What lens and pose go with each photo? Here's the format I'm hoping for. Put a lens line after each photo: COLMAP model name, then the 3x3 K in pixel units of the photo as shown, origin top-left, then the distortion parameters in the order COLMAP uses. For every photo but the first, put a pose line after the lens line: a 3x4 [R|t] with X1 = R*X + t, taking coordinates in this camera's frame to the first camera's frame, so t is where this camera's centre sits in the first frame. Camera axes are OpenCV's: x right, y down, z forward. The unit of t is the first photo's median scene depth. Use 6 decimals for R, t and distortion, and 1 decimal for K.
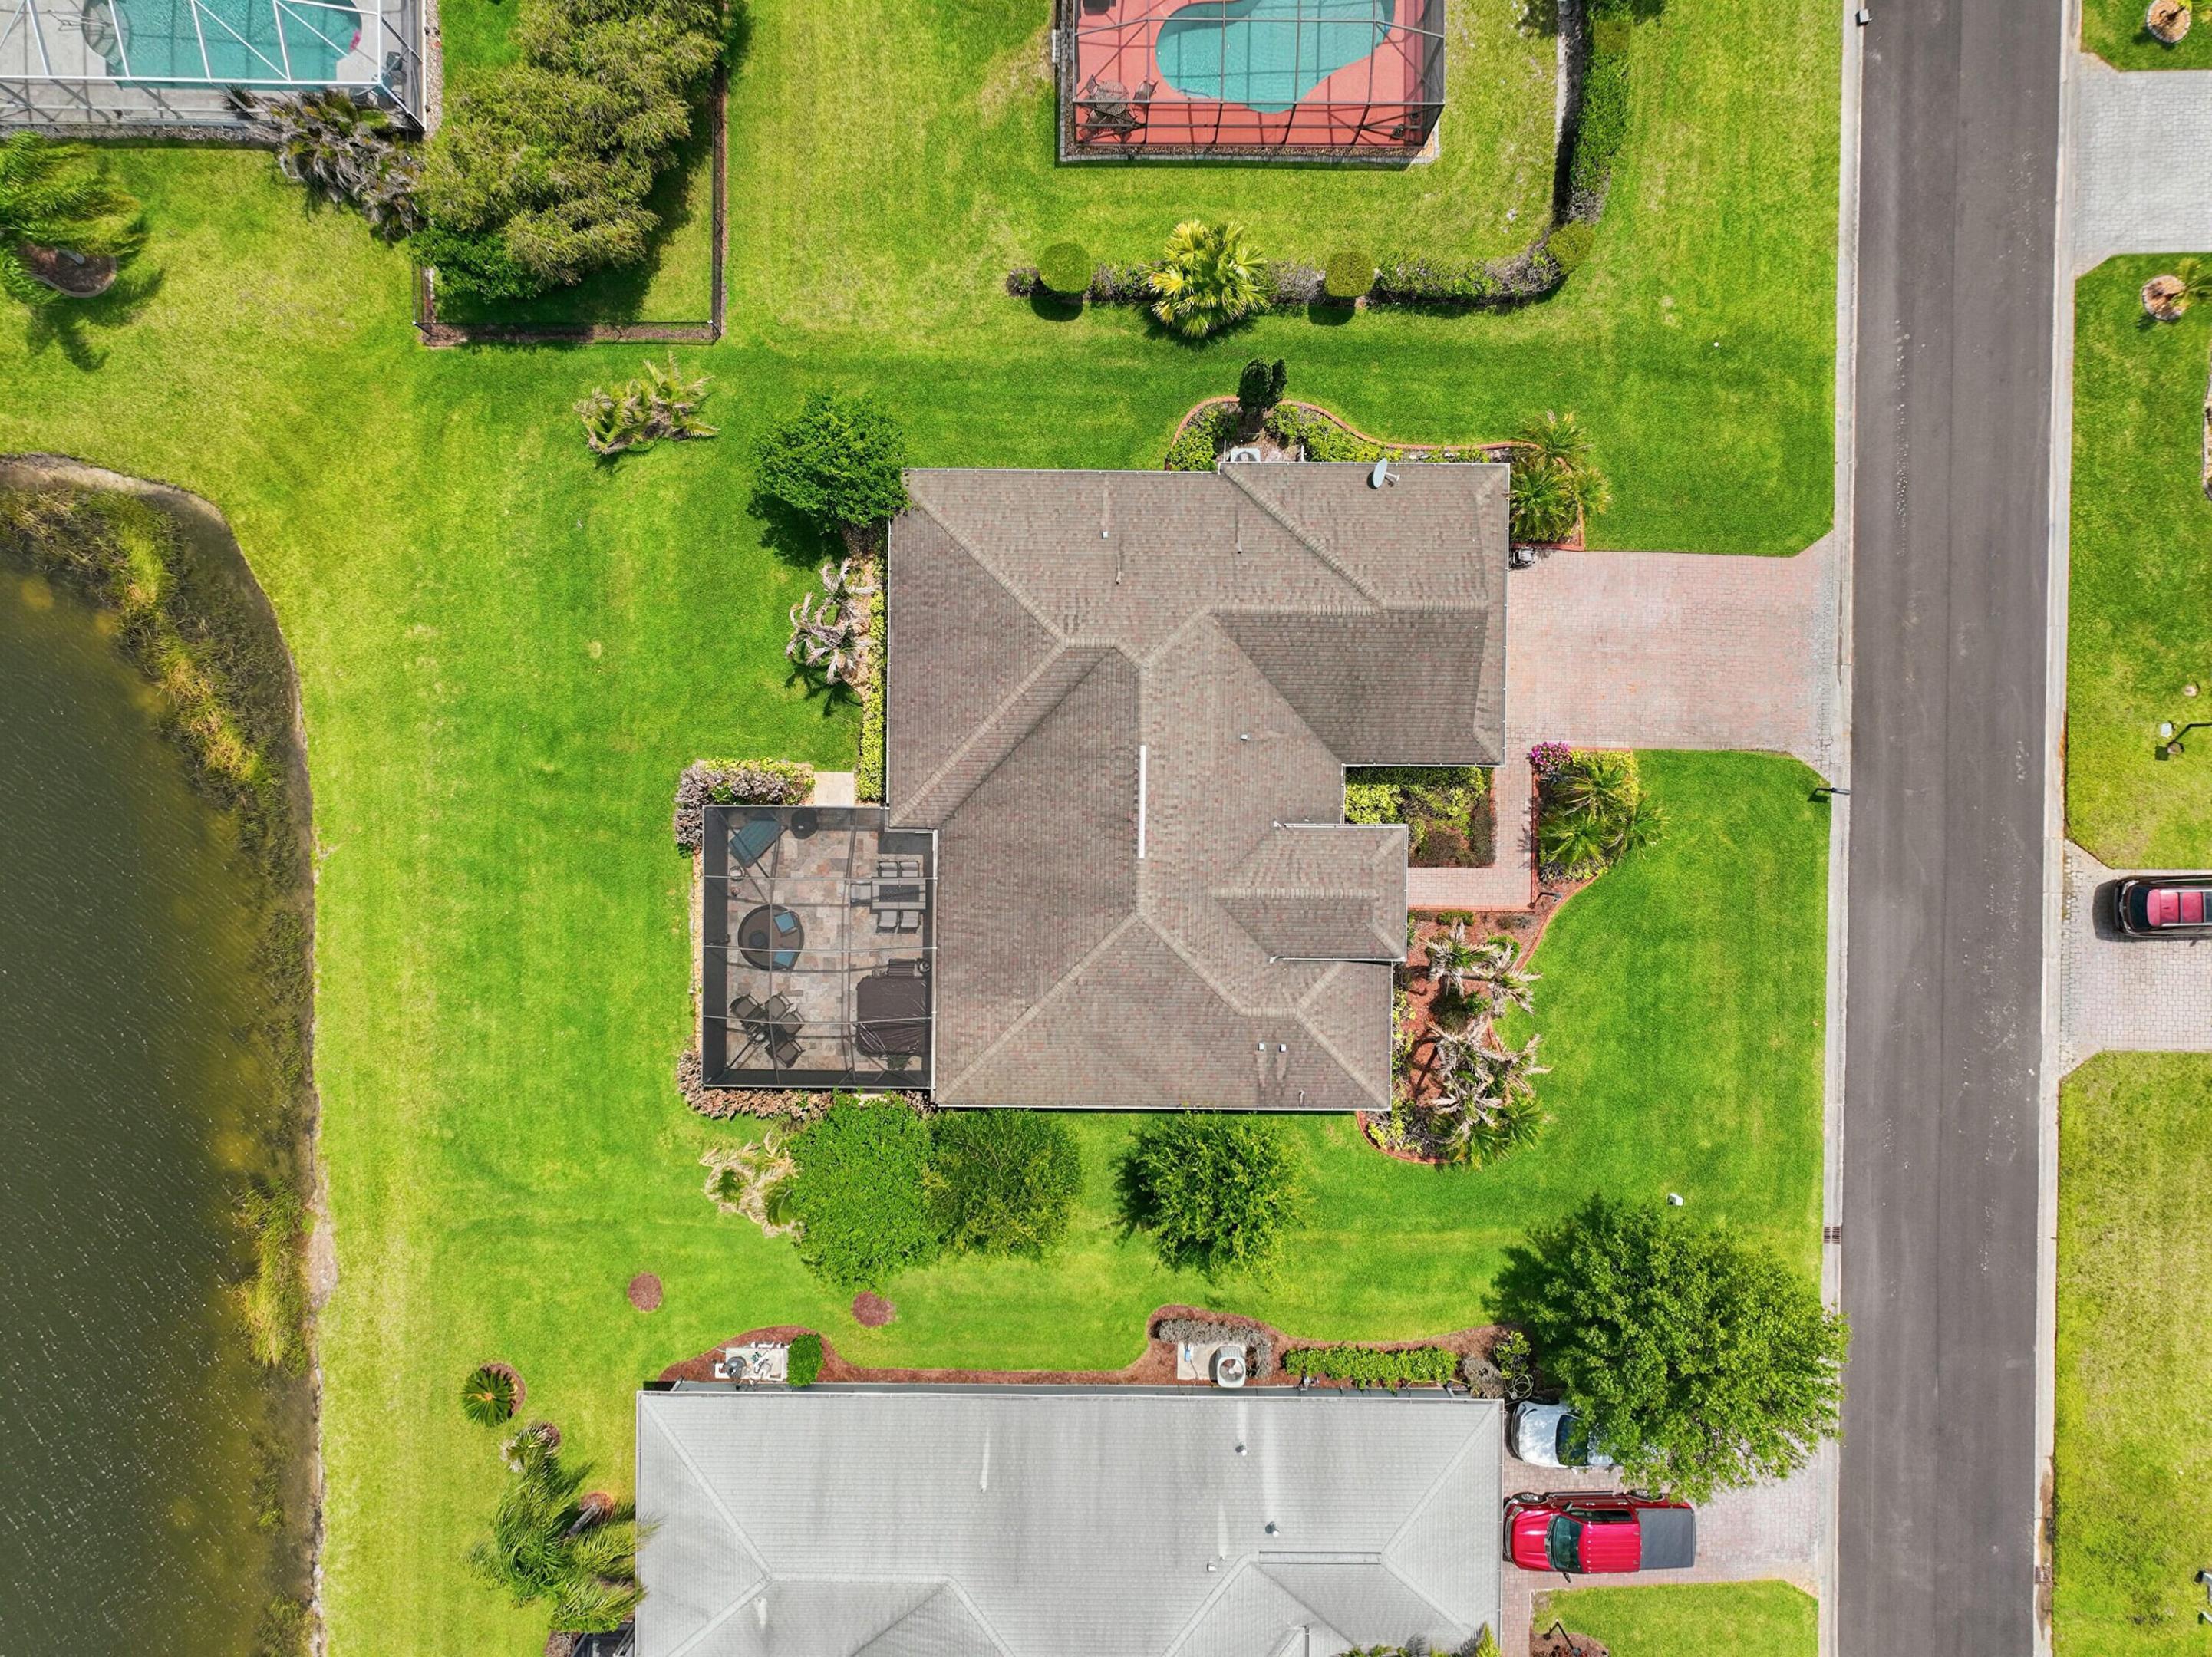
lens RADIAL K [[1550.6, 0, 1111.8], [0, 1550.6, 834.7], [0, 0, 1]] dist [-0.000501, 0.014850]
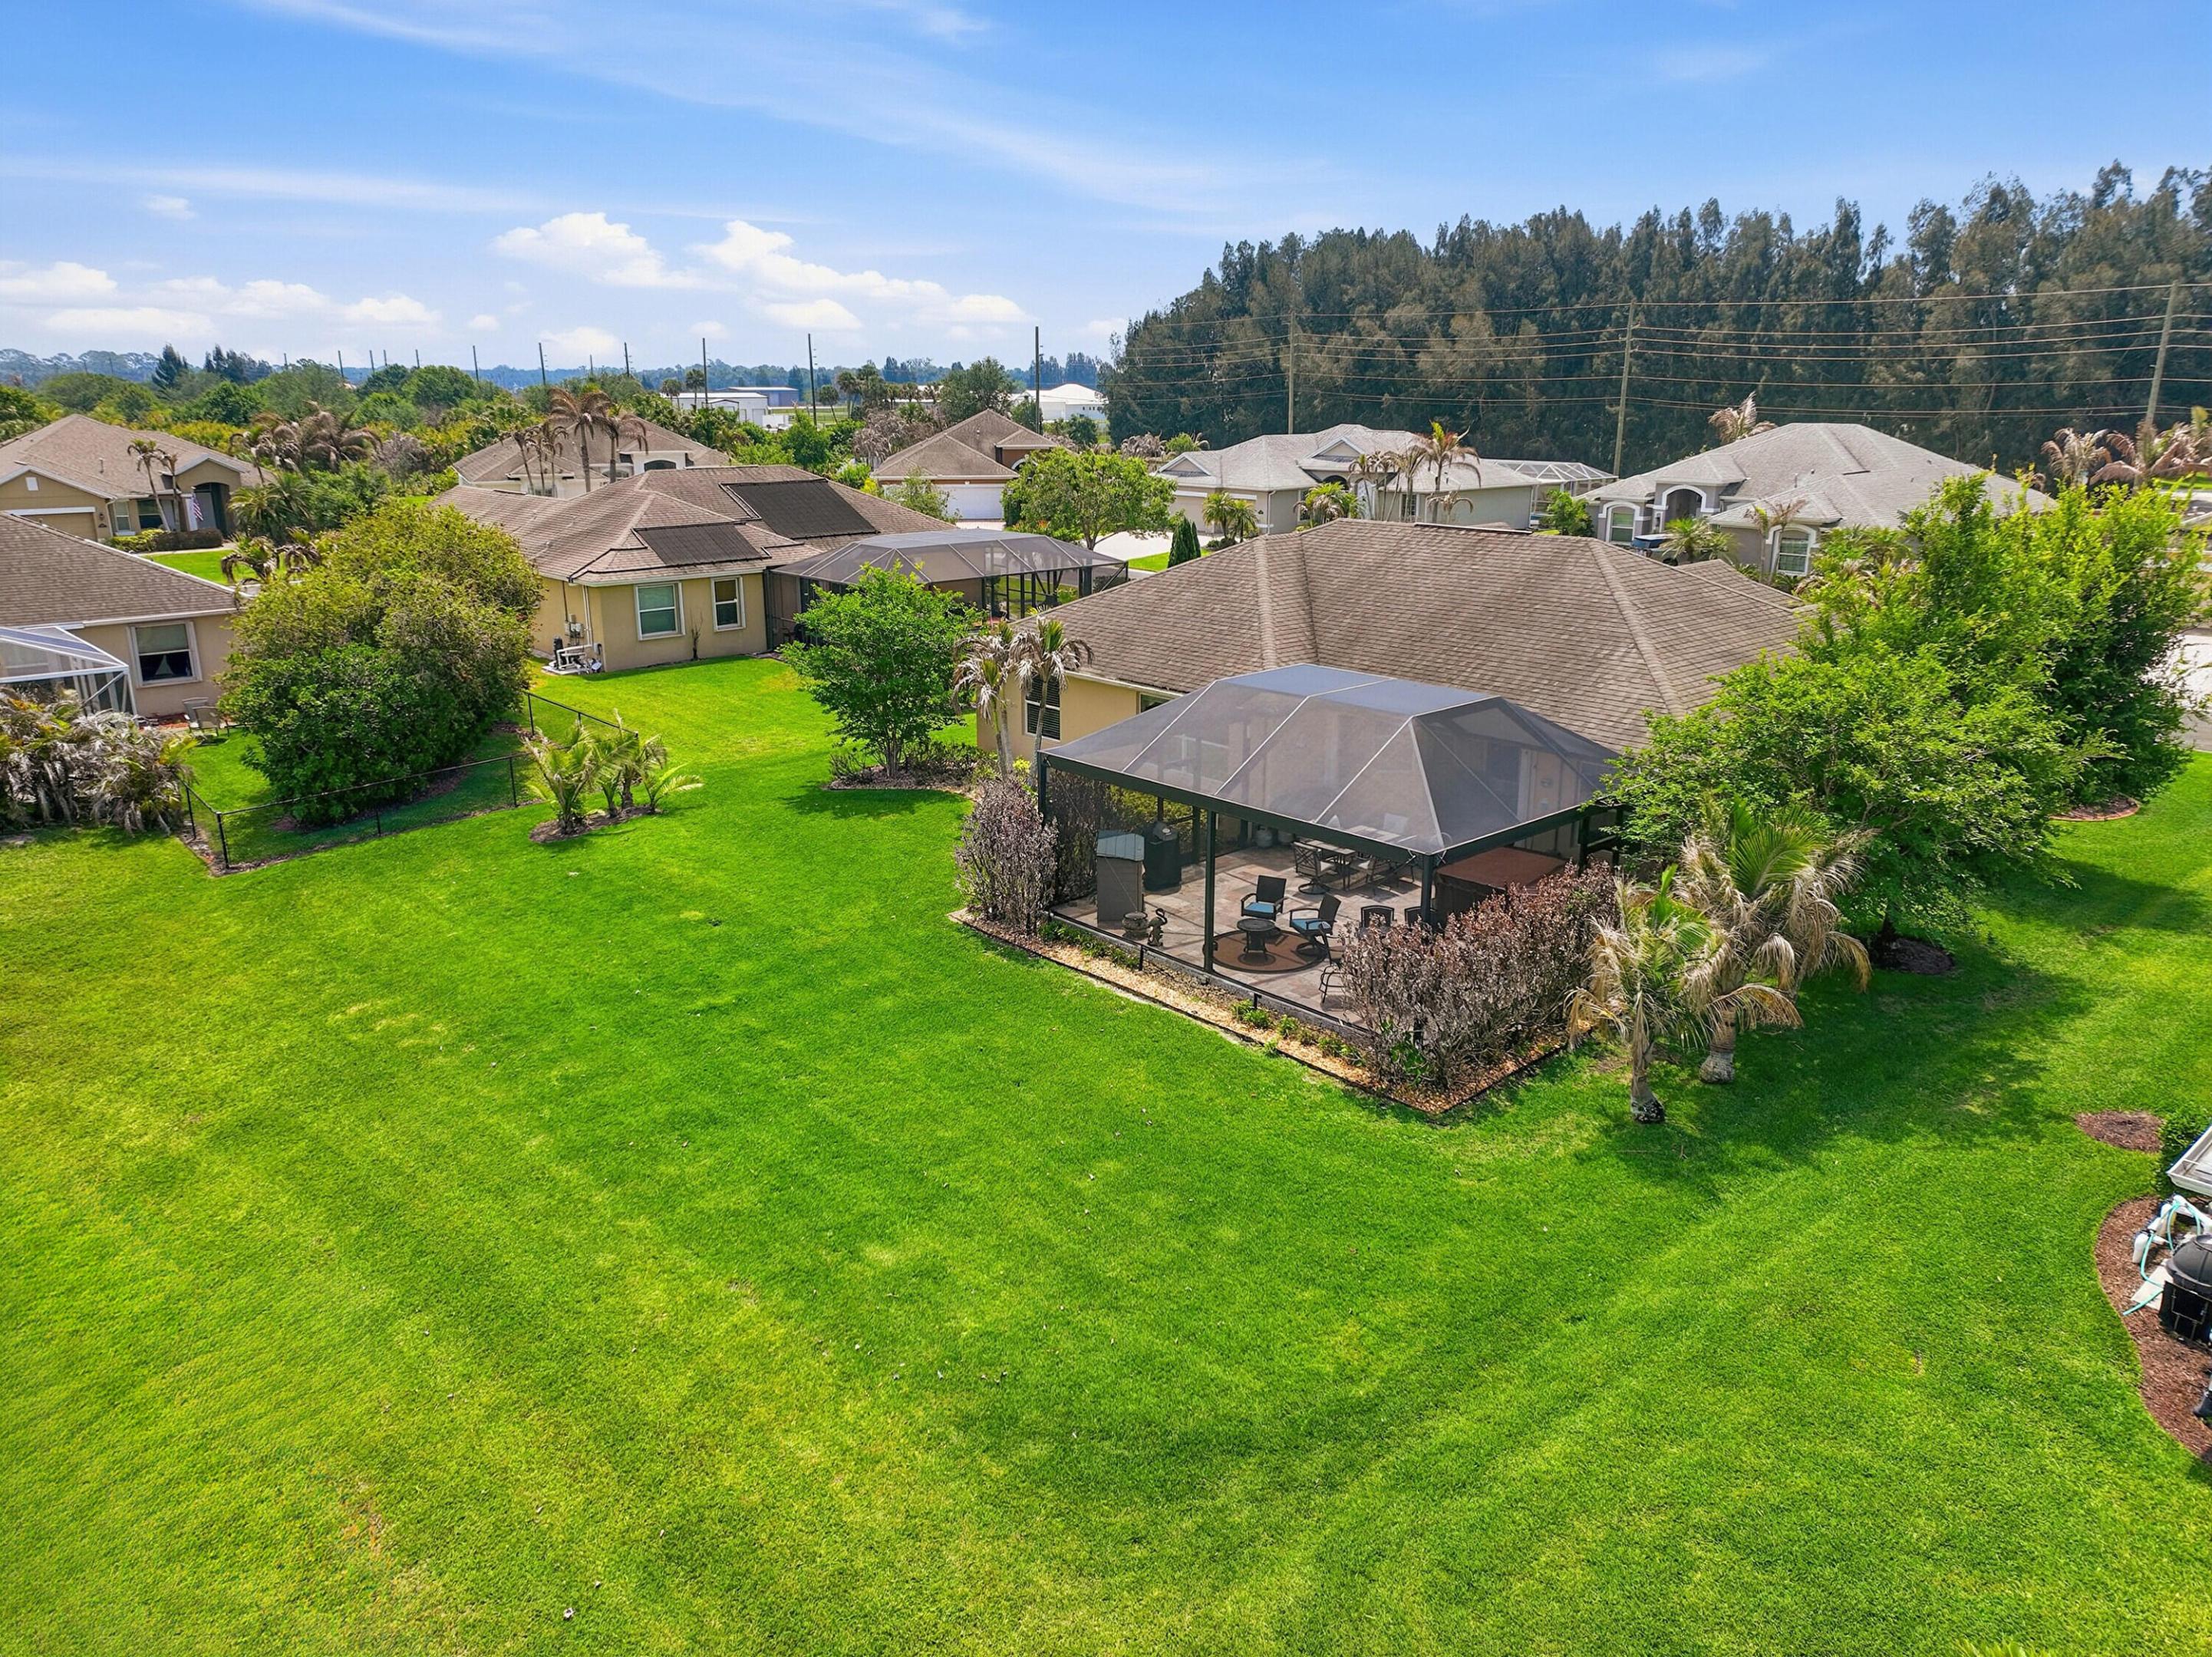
lens RADIAL K [[1550.6, 0, 1108.4], [0, 1550.6, 823.0], [0, 0, 1]] dist [-0.000501, 0.014850]
pose [[0.730826, -0.194785, 0.654181, -0.590203], [0.682443, 0.190442, -0.705694, 0.391470], [0.012875, 0.962180, 0.272109, 0.803624]]
